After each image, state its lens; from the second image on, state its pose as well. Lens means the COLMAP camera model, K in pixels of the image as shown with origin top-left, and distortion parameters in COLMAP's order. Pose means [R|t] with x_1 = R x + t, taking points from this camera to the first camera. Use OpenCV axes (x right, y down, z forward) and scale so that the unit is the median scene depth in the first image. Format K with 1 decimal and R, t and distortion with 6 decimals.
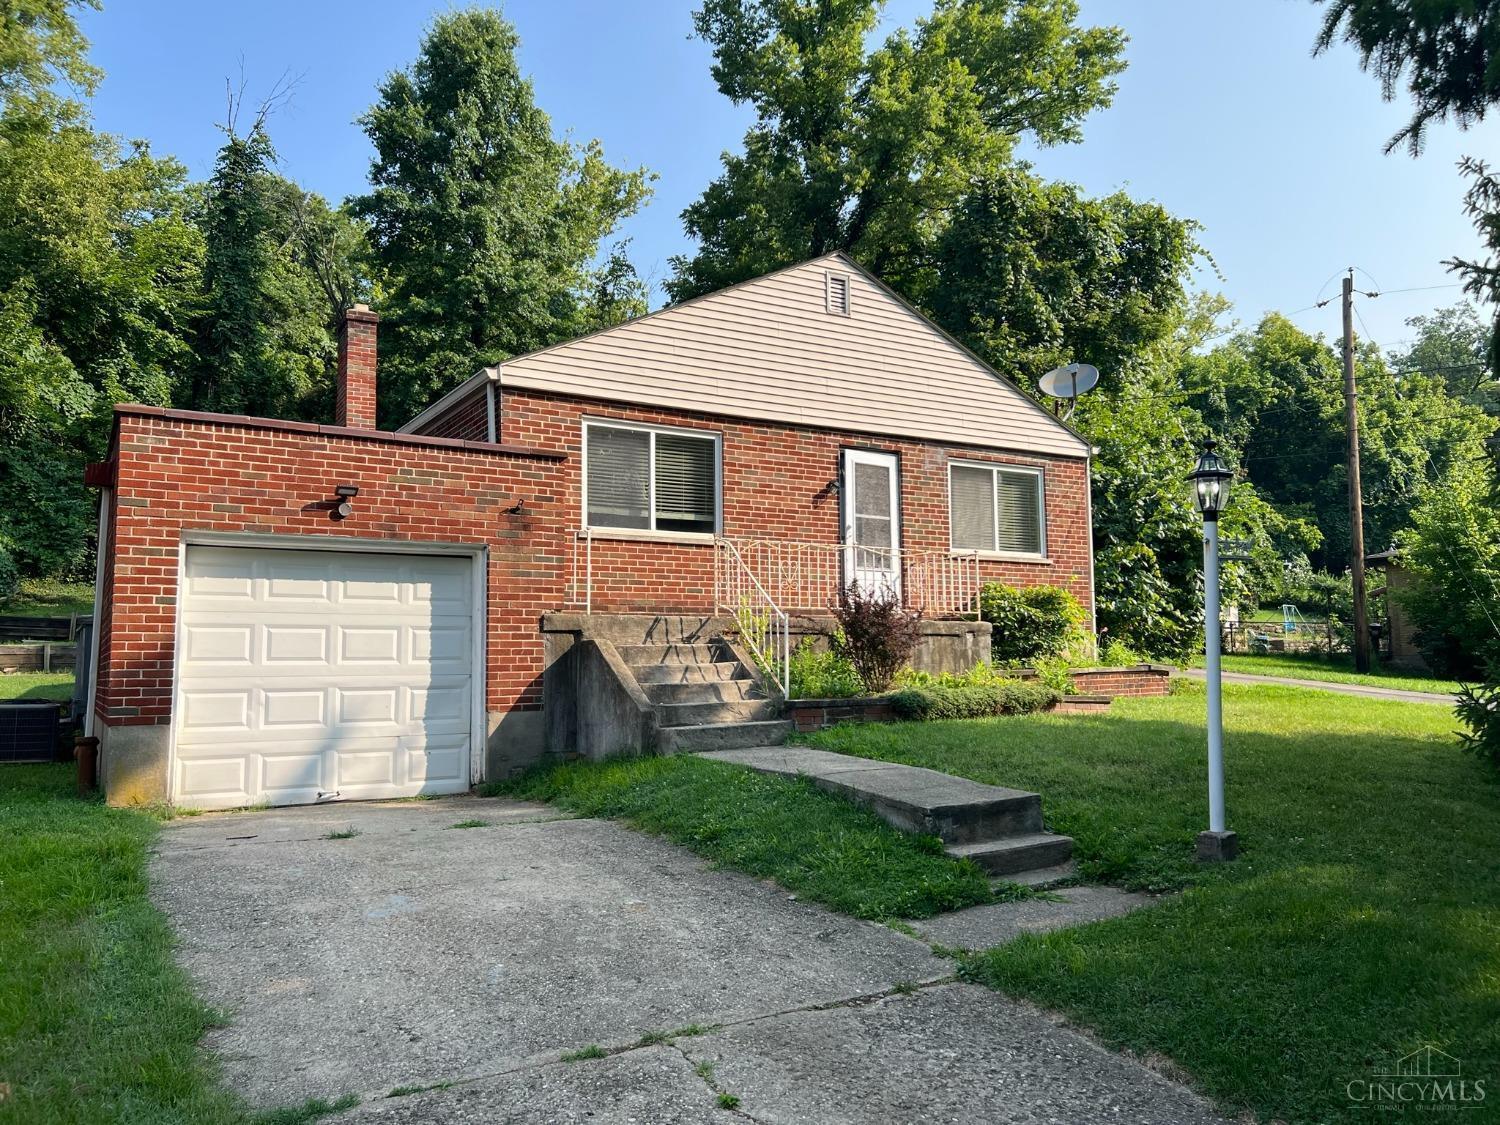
lens RADIAL K [[1131.0, 0, 751.1], [0, 1131.0, 565.2], [0, 0, 1]] dist [0.002643, 0.000637]
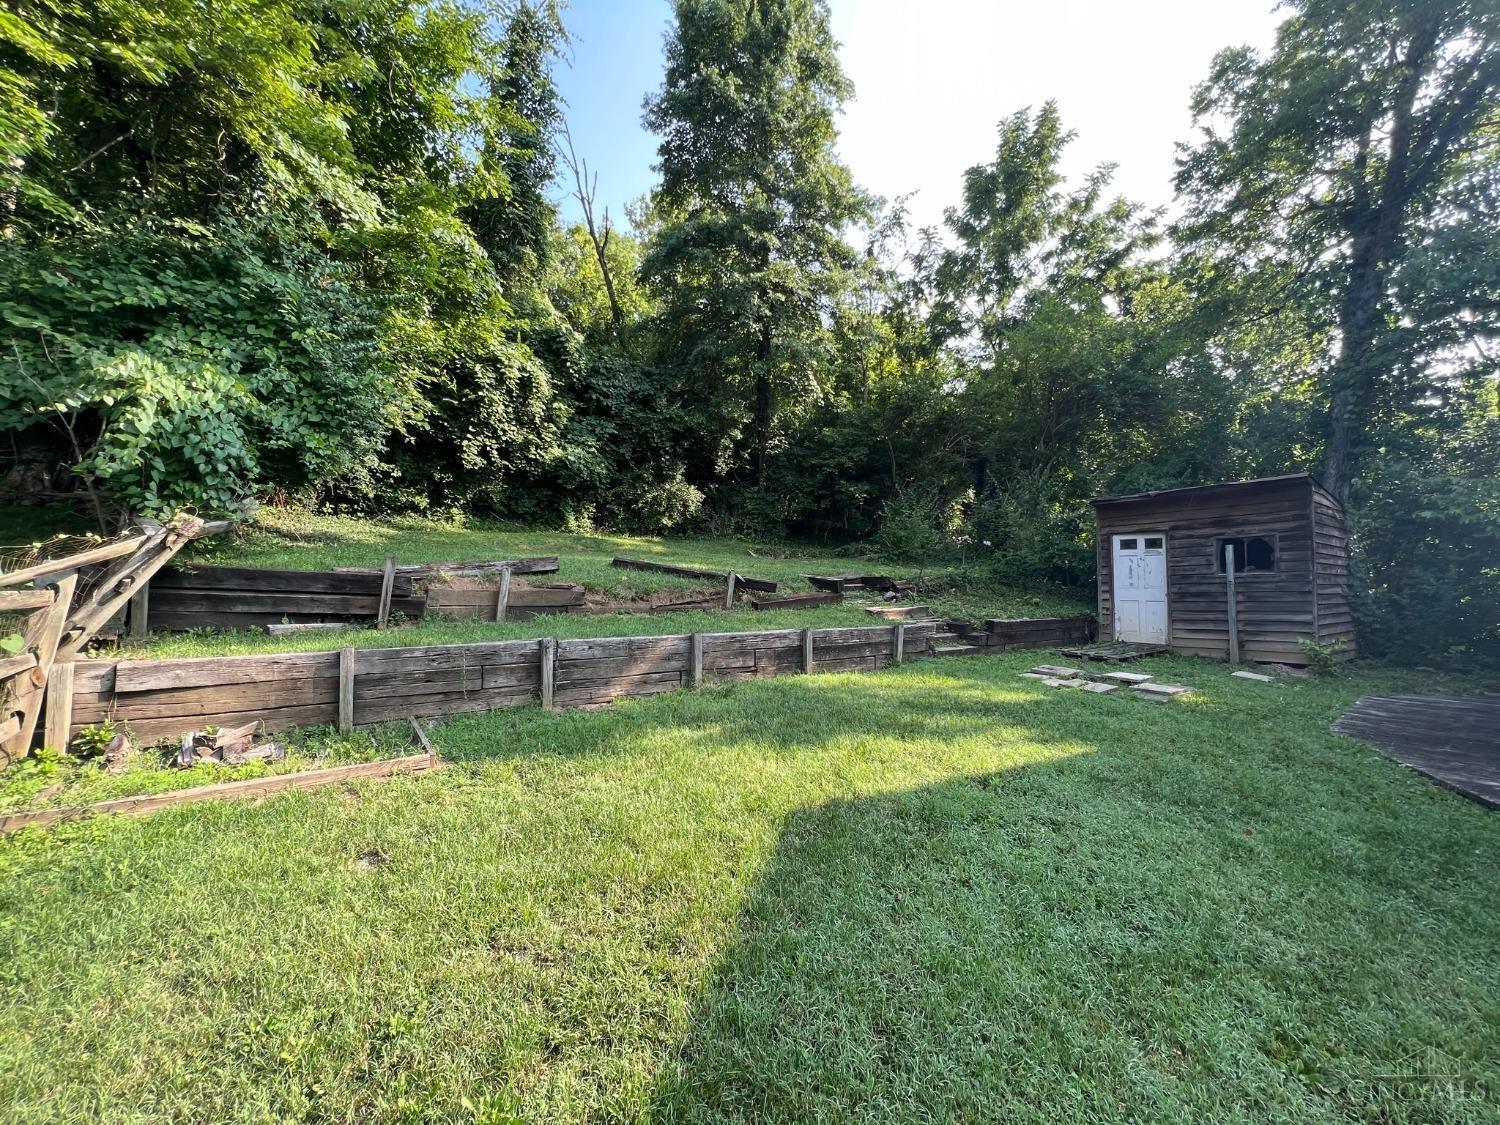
lens RADIAL K [[605.2, 0, 747.4], [0, 605.2, 555.7], [0, 0, 1]] dist [-0.000184, -0.000021]
pose [[0.992240, 0.016807, 0.123193, -0.467770], [-0.021484, 0.999094, 0.036737, 0.026442], [-0.122464, -0.039099, 0.991702, 0.713834]]
